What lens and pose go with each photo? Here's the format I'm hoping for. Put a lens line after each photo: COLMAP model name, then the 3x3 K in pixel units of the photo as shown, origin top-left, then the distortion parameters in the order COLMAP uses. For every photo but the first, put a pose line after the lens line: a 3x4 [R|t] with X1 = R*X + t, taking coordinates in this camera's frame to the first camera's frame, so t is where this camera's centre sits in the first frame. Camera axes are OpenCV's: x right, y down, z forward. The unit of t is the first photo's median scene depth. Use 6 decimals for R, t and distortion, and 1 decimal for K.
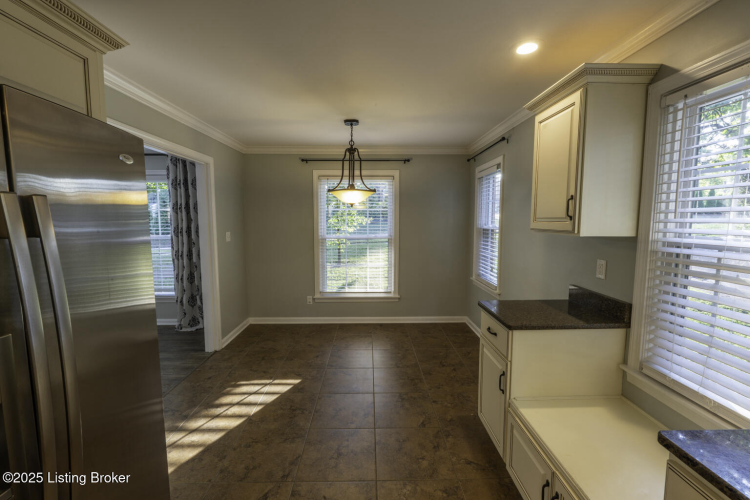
lens RADIAL K [[328.0, 0, 375.0], [0, 328.0, 250.0], [0, 0, 1]] dist [-0.001446, -0.000180]
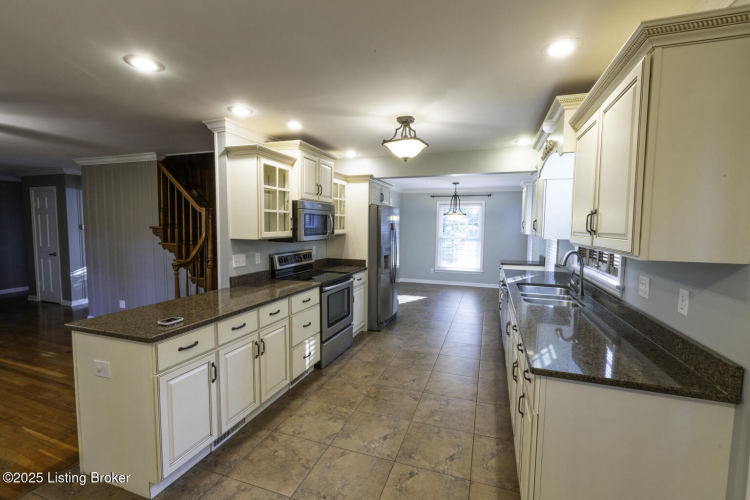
lens RADIAL K [[328.0, 0, 375.0], [0, 328.0, 250.0], [0, 0, 1]] dist [-0.001446, -0.000180]
pose [[0.936283, 0.034496, -0.349549, 0.147191], [-0.041967, 0.999023, -0.013820, 0.075492], [0.348731, 0.027608, 0.936816, -0.879033]]
